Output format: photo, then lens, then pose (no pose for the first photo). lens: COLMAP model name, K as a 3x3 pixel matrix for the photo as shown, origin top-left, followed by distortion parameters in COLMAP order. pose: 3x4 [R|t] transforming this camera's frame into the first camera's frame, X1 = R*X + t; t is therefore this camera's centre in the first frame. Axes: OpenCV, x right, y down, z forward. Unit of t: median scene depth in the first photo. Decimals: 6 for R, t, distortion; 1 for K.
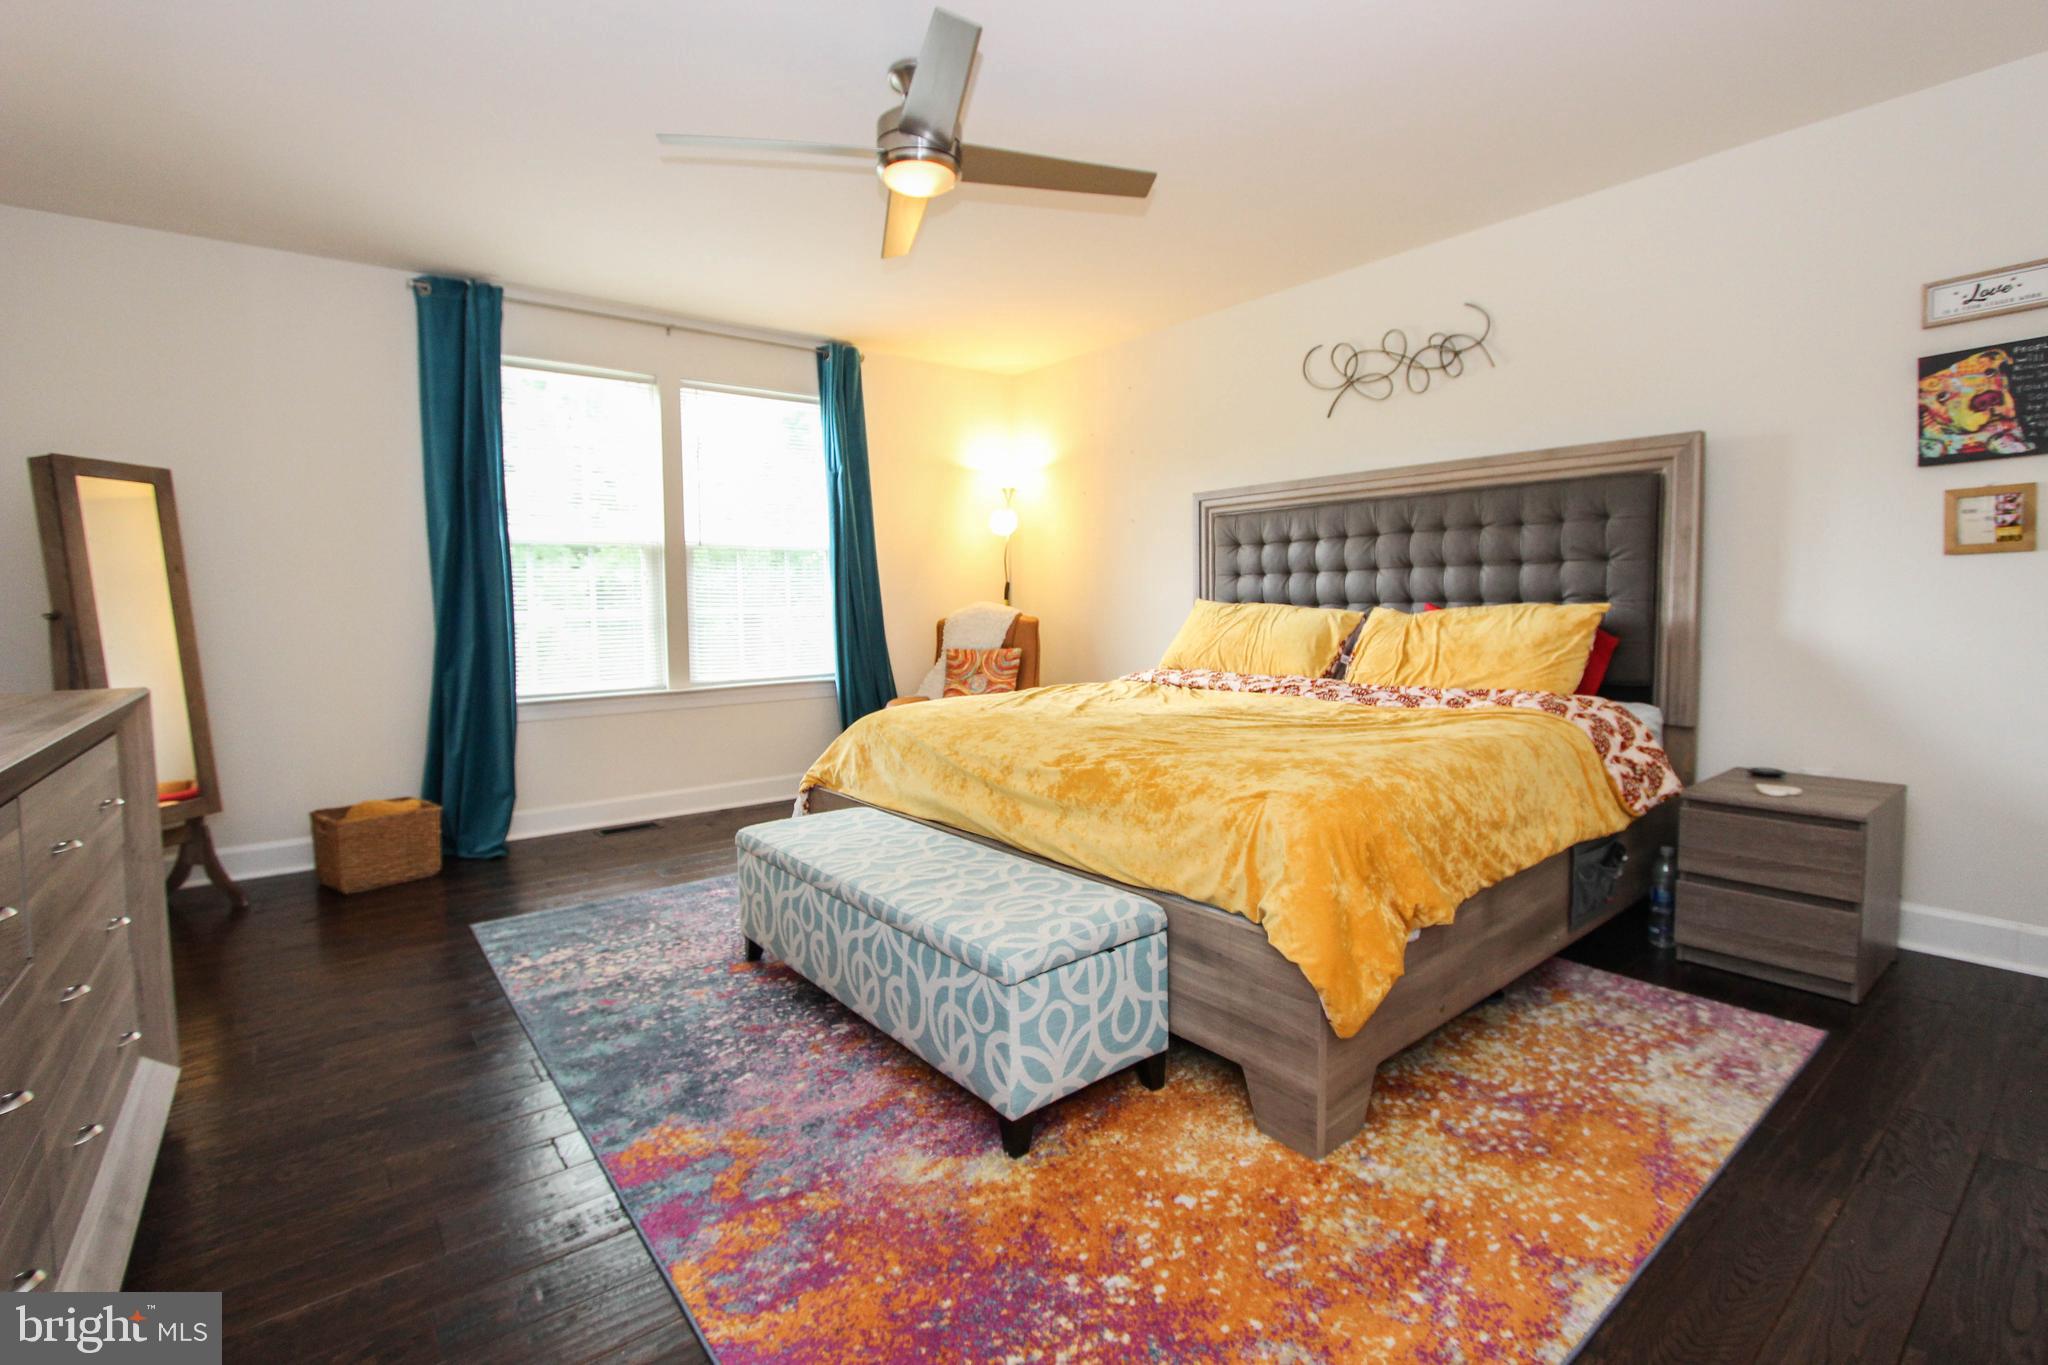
lens RADIAL K [[938.7, 0, 1010.9], [0, 938.7, 680.4], [0, 0, 1]] dist [-0.014332, -0.000069]
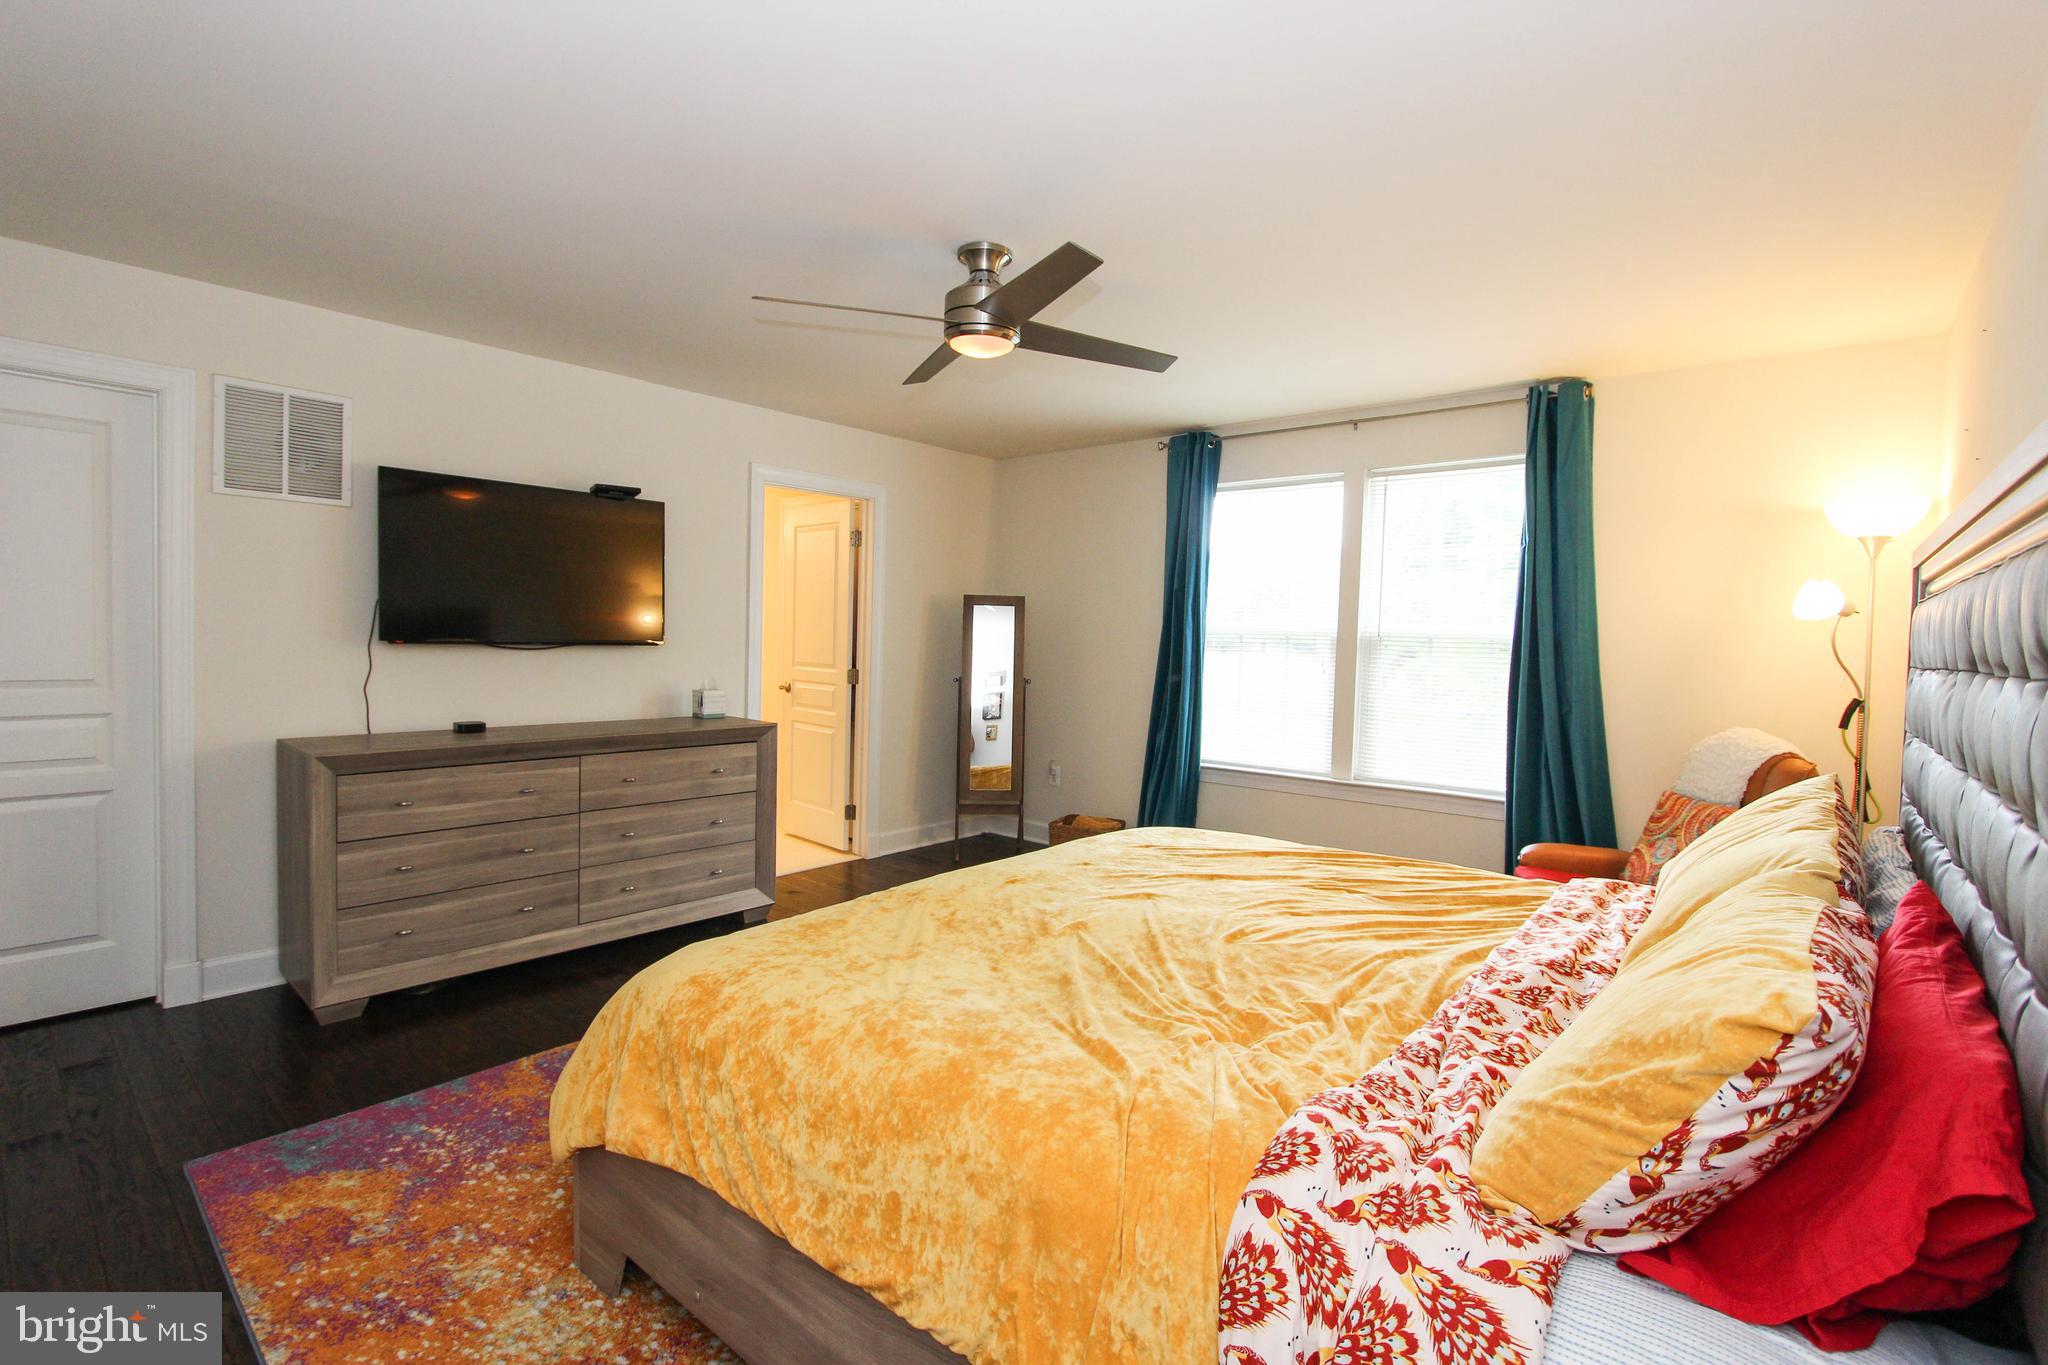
lens RADIAL K [[938.7, 0, 1010.5], [0, 938.7, 675.3], [0, 0, 1]] dist [-0.014332, -0.000069]
pose [[0.277407, 0.040125, -0.959914, 0.509630], [-0.105286, 0.994380, 0.011139, -0.074732], [0.954966, 0.097975, 0.280073, 0.378224]]
